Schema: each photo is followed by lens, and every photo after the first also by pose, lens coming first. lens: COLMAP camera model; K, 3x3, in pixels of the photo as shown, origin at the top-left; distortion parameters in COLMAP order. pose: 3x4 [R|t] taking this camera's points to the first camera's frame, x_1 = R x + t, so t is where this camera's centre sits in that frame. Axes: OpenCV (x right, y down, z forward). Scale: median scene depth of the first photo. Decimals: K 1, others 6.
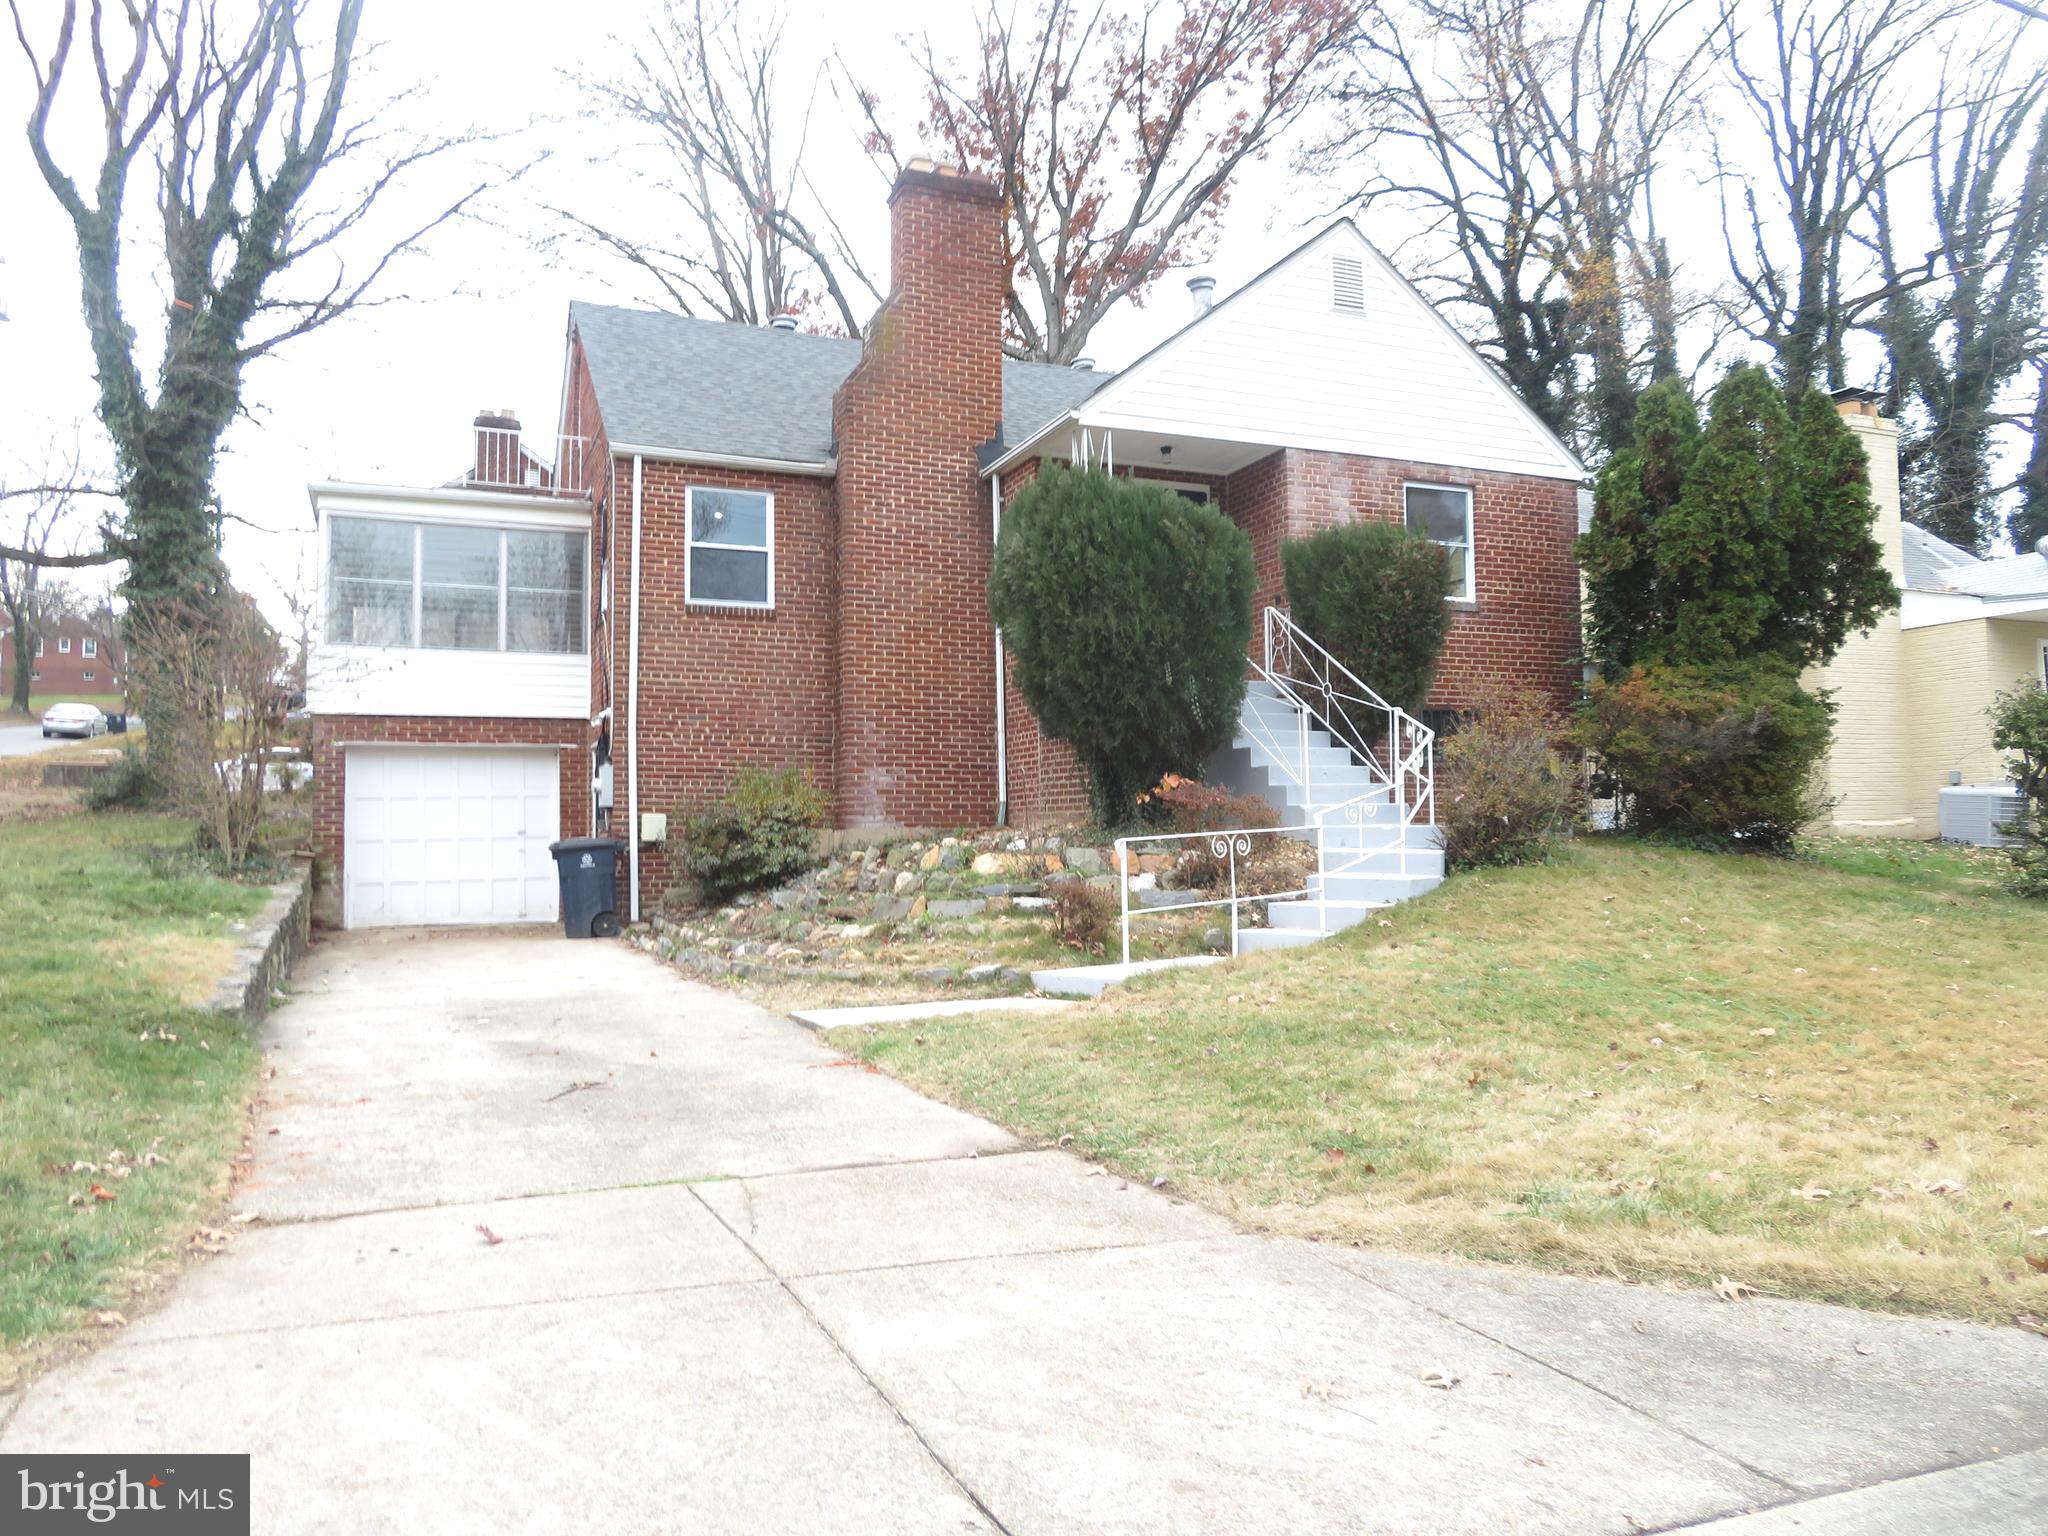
lens RADIAL K [[1459.3, 0, 1022.7], [0, 1459.3, 761.5], [0, 0, 1]] dist [-0.023797, 0.007766]
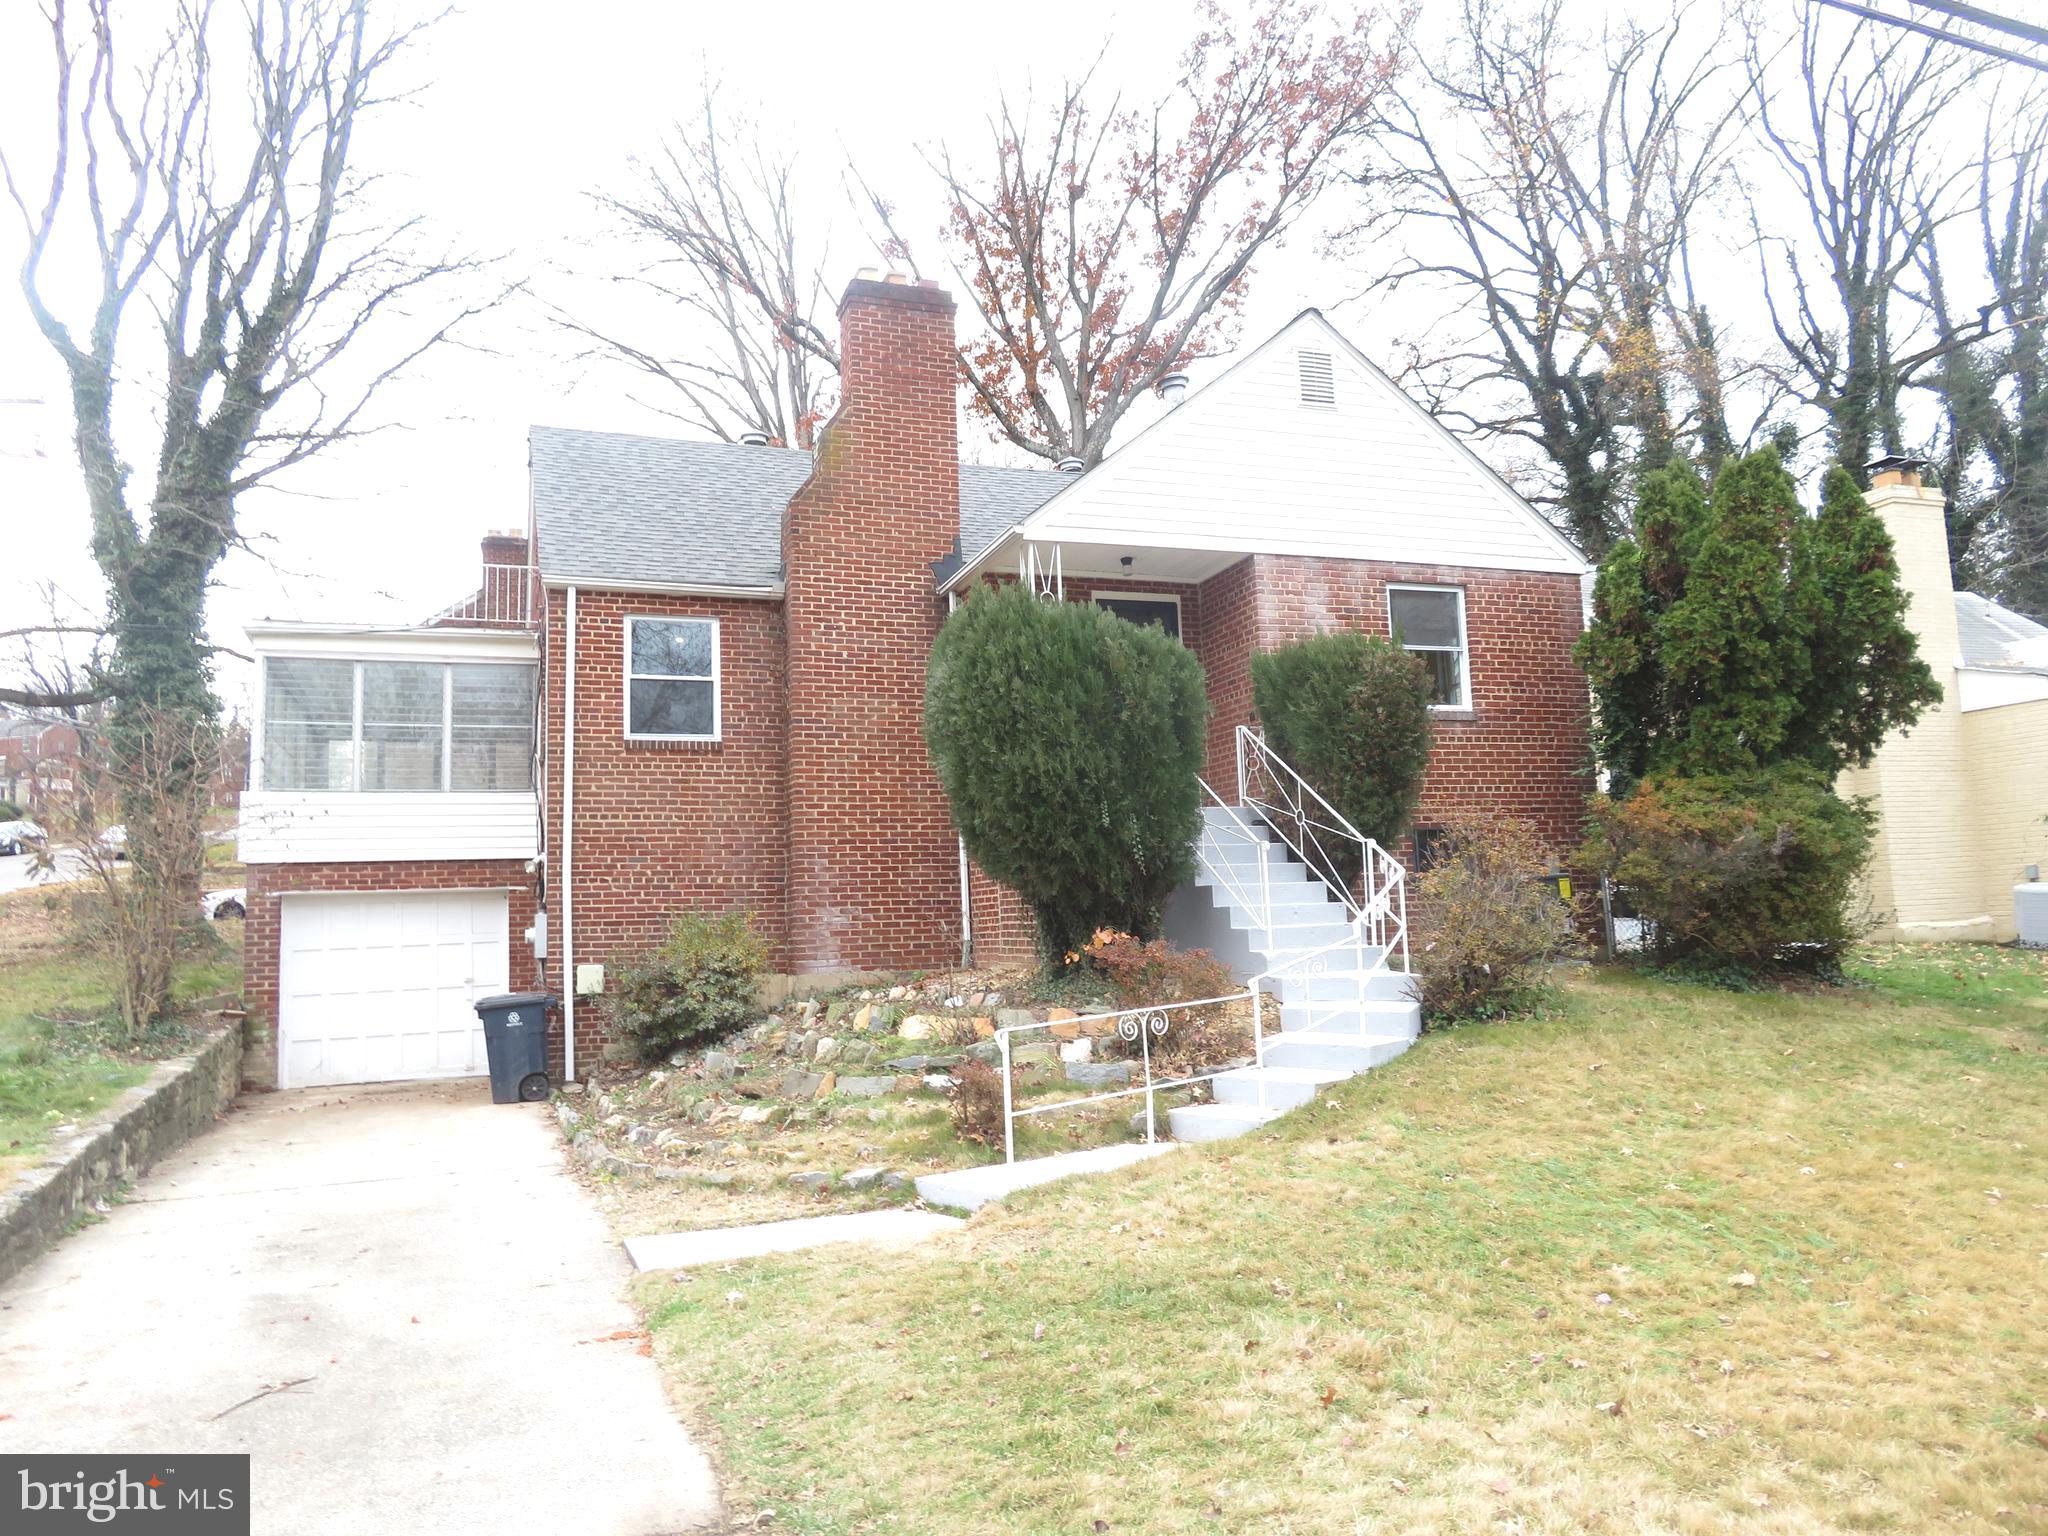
lens RADIAL K [[1459.3, 0, 1018.1], [0, 1459.3, 752.7], [0, 0, 1]] dist [-0.023797, 0.007766]
pose [[0.998268, -0.030327, -0.050408, 0.069168], [0.027040, 0.997542, -0.064645, -0.030333], [0.052244, 0.063170, 0.996634, 0.066122]]
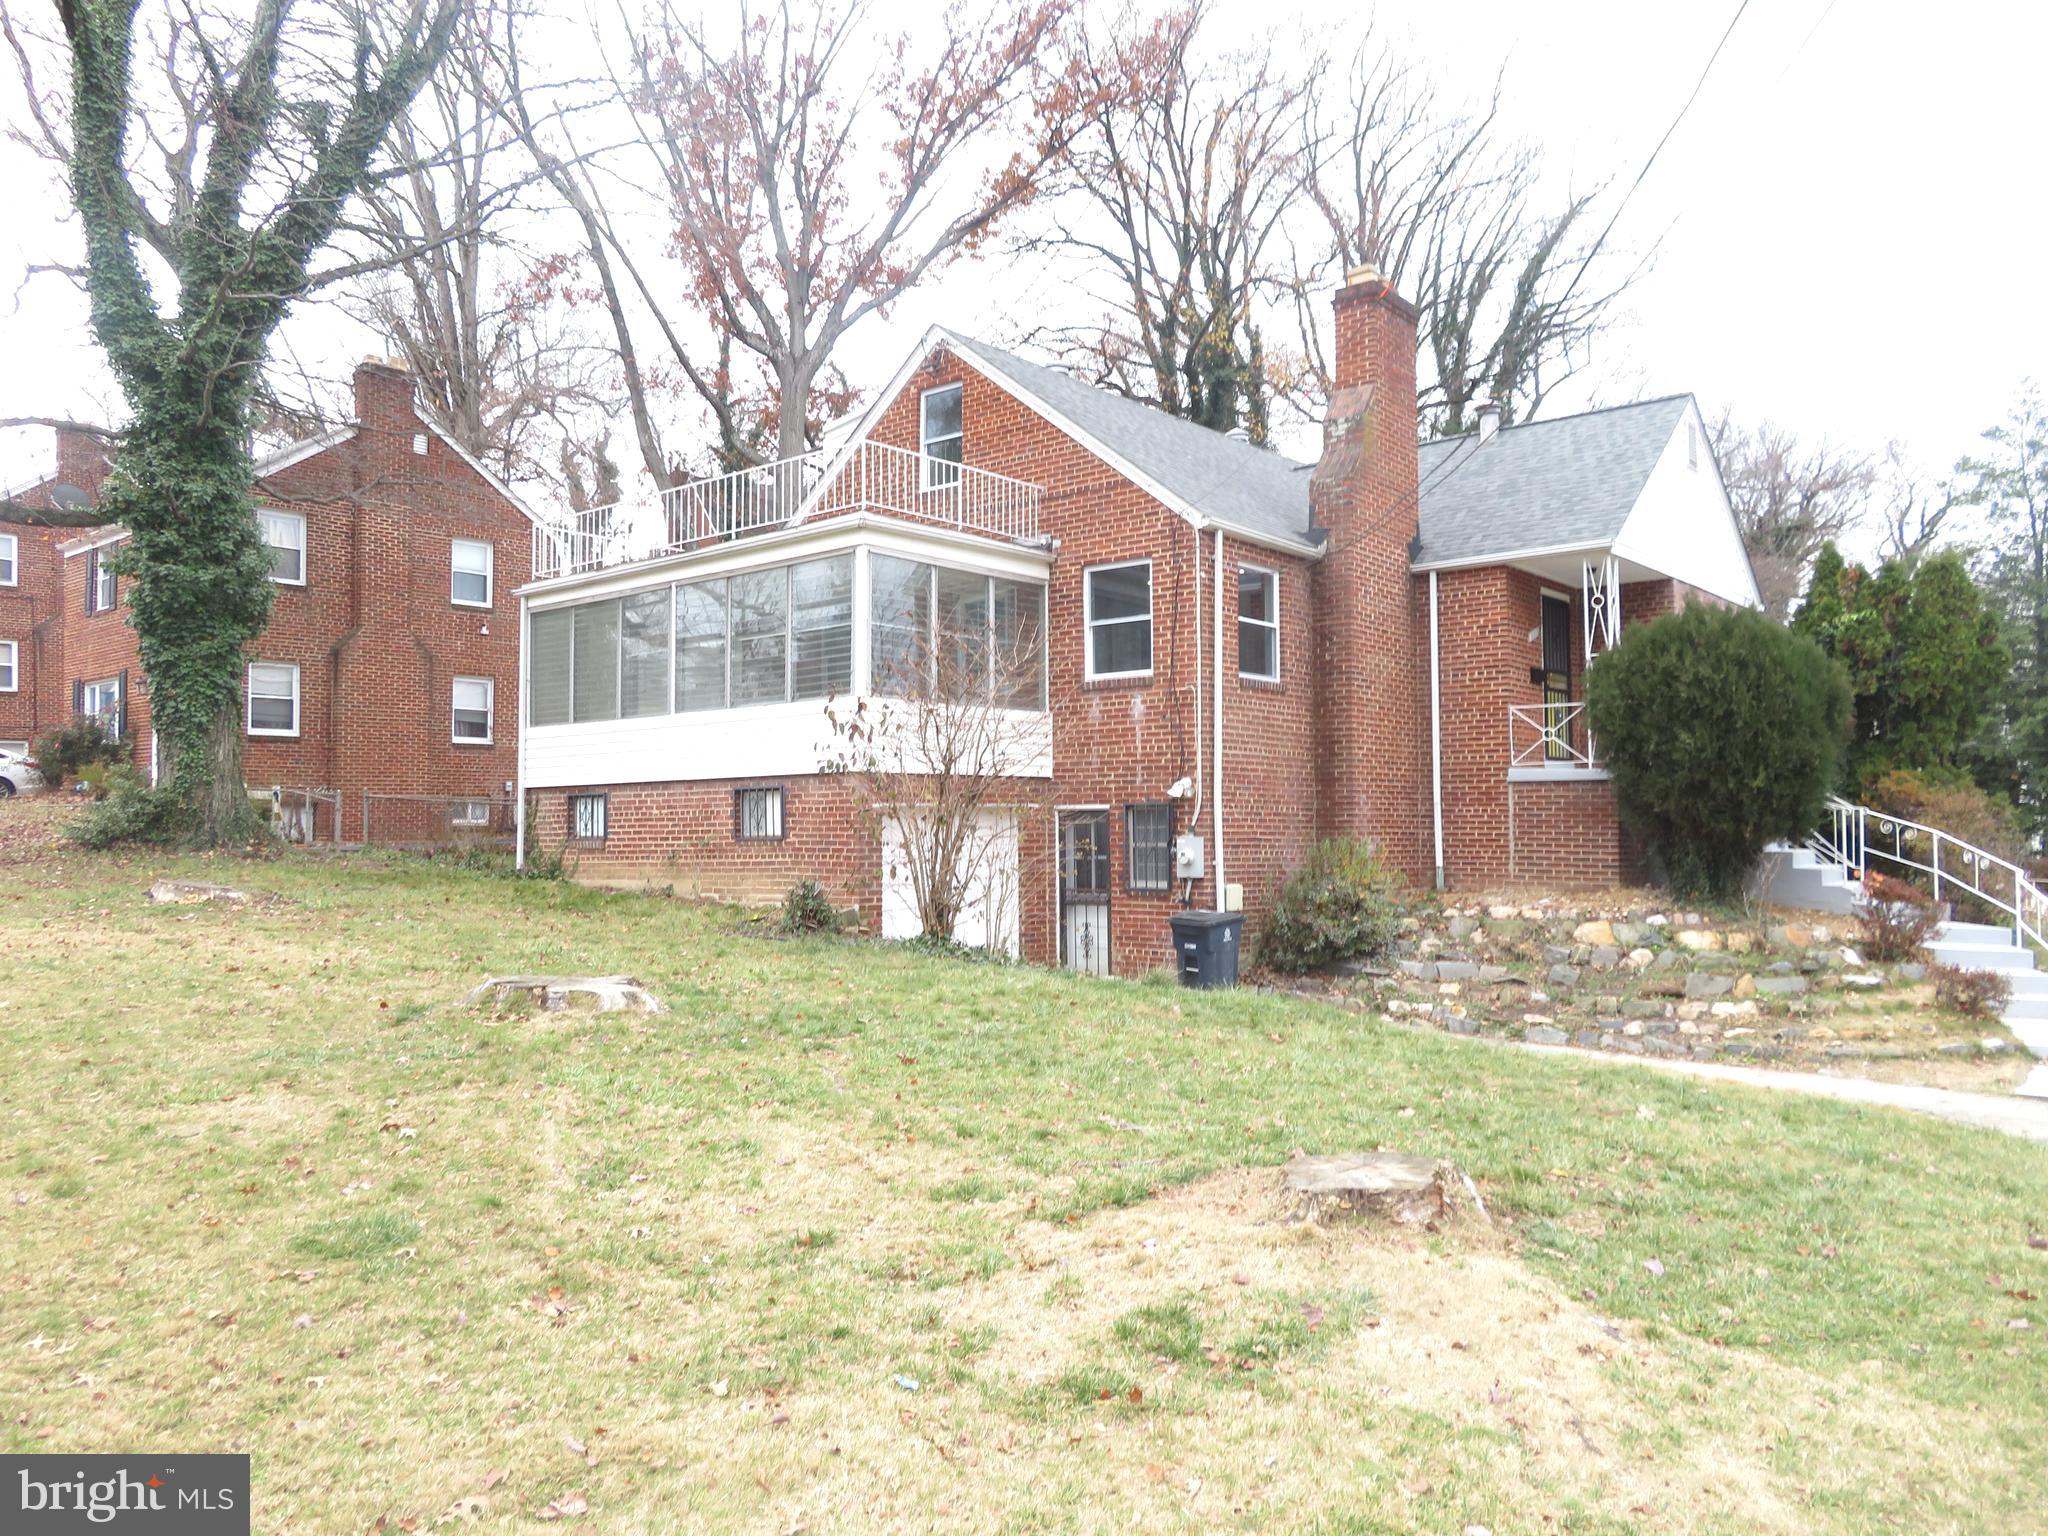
lens RADIAL K [[1459.3, 0, 1018.1], [0, 1459.3, 770.1], [0, 0, 1]] dist [-0.023797, 0.007766]
pose [[0.895899, 0.024713, 0.443570, -0.796372], [-0.033544, 0.999364, 0.012071, -0.048539], [-0.442990, -0.025693, 0.896159, 0.140924]]
